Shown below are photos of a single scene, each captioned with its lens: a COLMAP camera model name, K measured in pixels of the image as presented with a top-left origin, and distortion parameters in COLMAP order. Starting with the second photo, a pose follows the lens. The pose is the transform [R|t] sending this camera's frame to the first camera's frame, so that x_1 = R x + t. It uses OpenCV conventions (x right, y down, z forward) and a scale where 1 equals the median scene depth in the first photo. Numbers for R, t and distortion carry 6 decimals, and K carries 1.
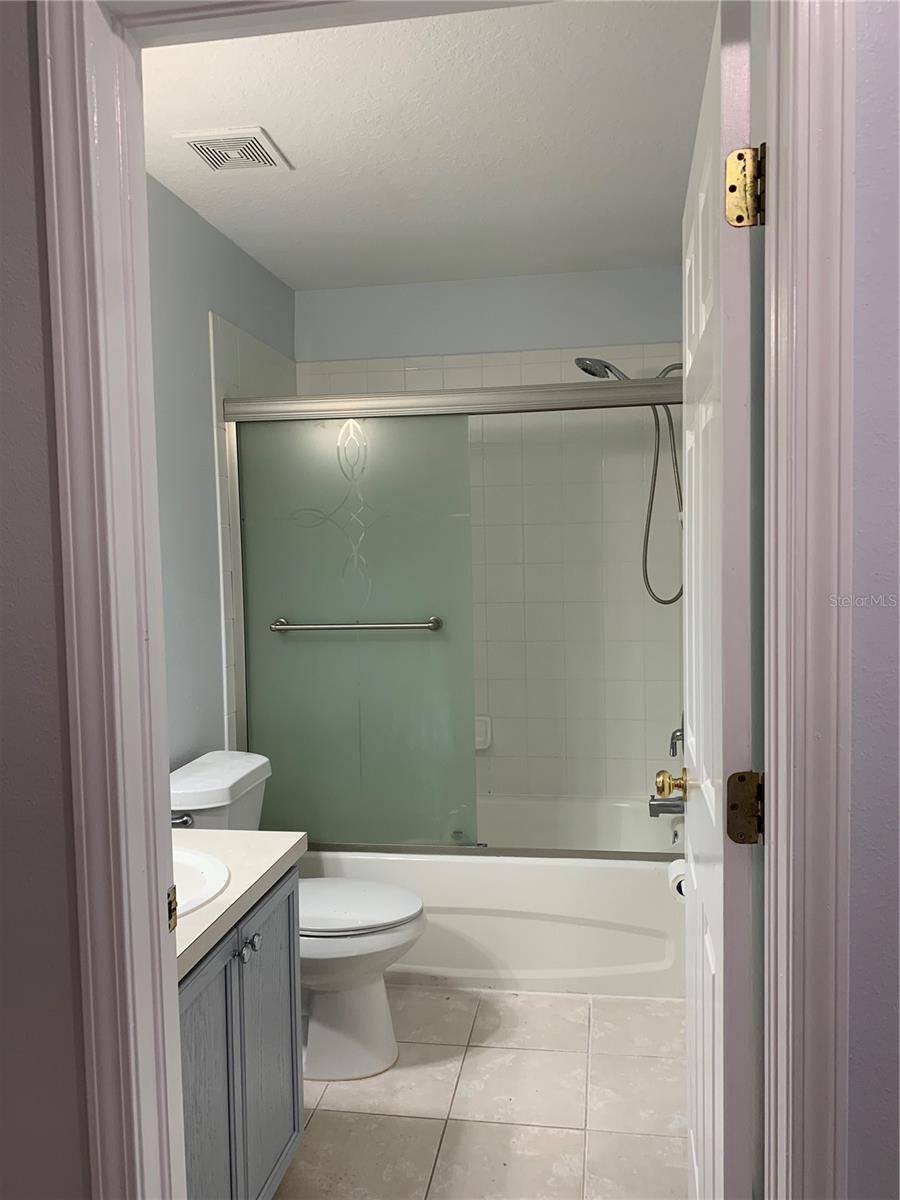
lens RADIAL K [[928.0, 0, 460.5], [0, 928.0, 590.5], [0, 0, 1]] dist [0.043009, -0.030793]
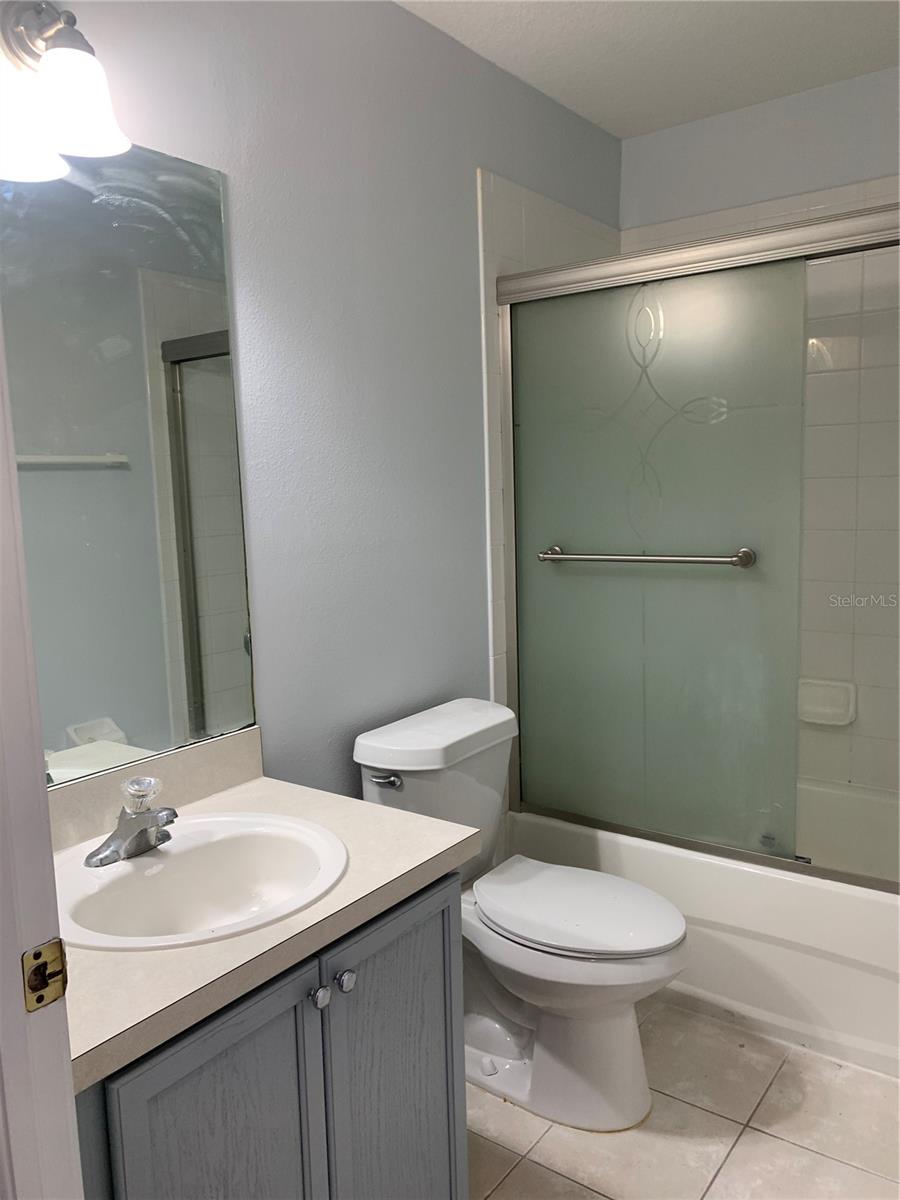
lens RADIAL K [[928.0, 0, 458.7], [0, 928.0, 603.3], [0, 0, 1]] dist [0.043009, -0.030793]
pose [[0.892684, 0.054553, -0.447369, 0.102648], [-0.012847, 0.995324, 0.095735, 0.003409], [0.450500, -0.079714, 0.889211, 0.235200]]
